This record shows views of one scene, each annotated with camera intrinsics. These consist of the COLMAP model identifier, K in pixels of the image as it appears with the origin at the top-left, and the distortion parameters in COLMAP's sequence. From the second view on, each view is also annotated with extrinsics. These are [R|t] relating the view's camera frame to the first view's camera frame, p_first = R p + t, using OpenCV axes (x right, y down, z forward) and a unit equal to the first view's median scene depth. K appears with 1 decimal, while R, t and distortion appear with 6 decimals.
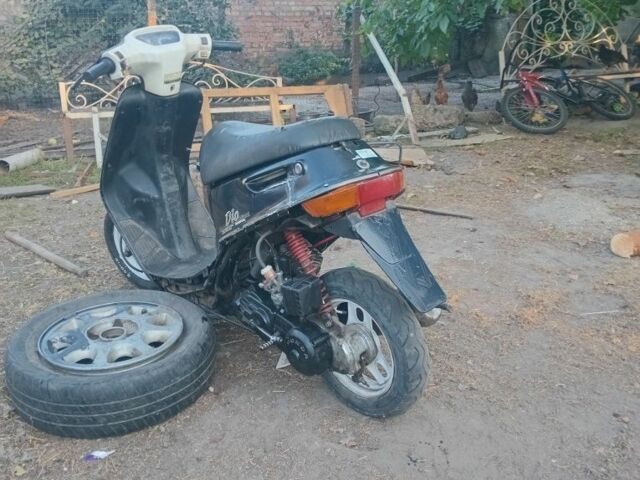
lens RADIAL K [[630.4, 0, 320.7], [0, 630.4, 238.8], [0, 0, 1]] dist [0.023209, 0.000000]
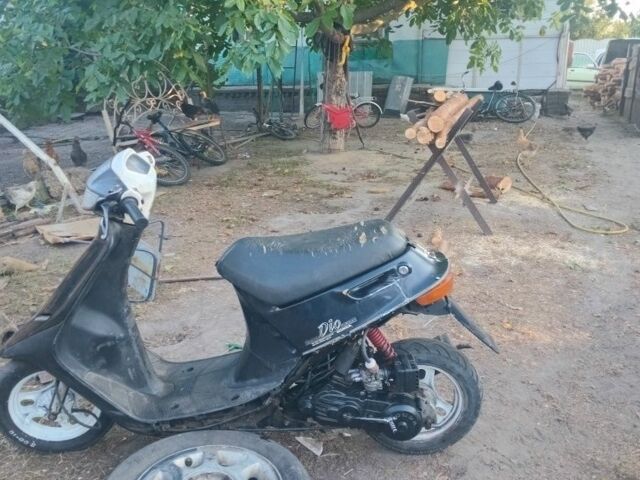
lens RADIAL K [[630.4, 0, 320.7], [0, 630.4, 239.2], [0, 0, 1]] dist [0.023209, 0.000000]
pose [[0.691056, -0.190122, 0.697349, -0.851378], [0.225014, 0.973432, 0.042409, -0.223635], [-0.686885, 0.127606, 0.715476, 0.218629]]
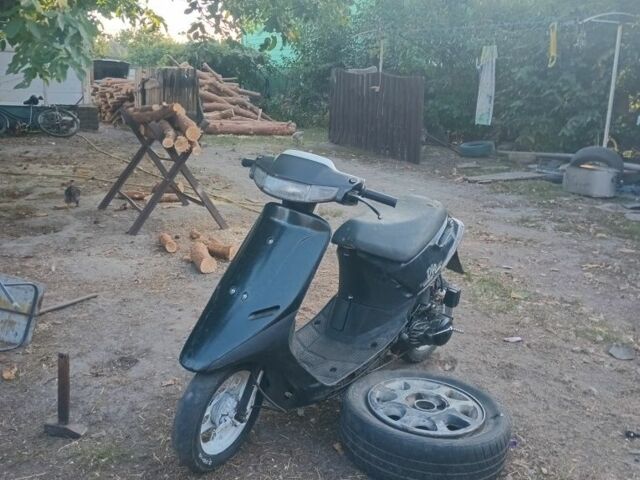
lens RADIAL K [[630.4, 0, 320.5], [0, 630.4, 241.2], [0, 0, 1]] dist [0.023209, 0.000000]
pose [[-0.075959, -0.227725, 0.970758, -1.520967], [0.275826, 0.930781, 0.239930, -0.517607], [-0.958202, 0.285985, -0.007889, 1.216372]]
